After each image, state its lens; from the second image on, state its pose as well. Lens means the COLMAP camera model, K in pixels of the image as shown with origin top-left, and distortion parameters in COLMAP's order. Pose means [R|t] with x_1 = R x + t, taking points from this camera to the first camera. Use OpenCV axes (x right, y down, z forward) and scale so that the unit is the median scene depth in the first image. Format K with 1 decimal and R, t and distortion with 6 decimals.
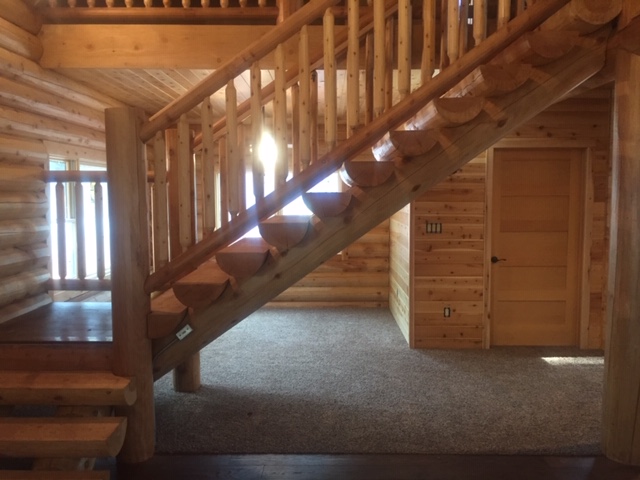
lens RADIAL K [[551.6, 0, 320.0], [0, 551.6, 240.0], [0, 0, 1]] dist [0.087996, -0.129478]
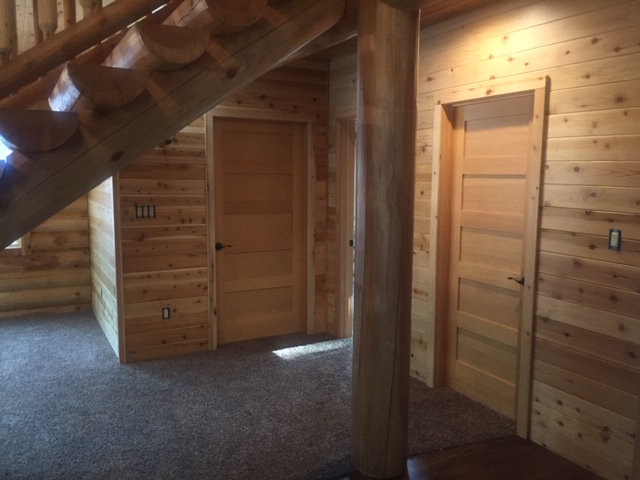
lens RADIAL K [[551.6, 0, 320.0], [0, 551.6, 240.0], [0, 0, 1]] dist [0.087996, -0.129478]
pose [[0.873103, -0.048131, 0.485155, 0.033760], [0.030429, 0.998555, 0.044303, -0.008714], [-0.486586, -0.023918, 0.873305, 0.173306]]
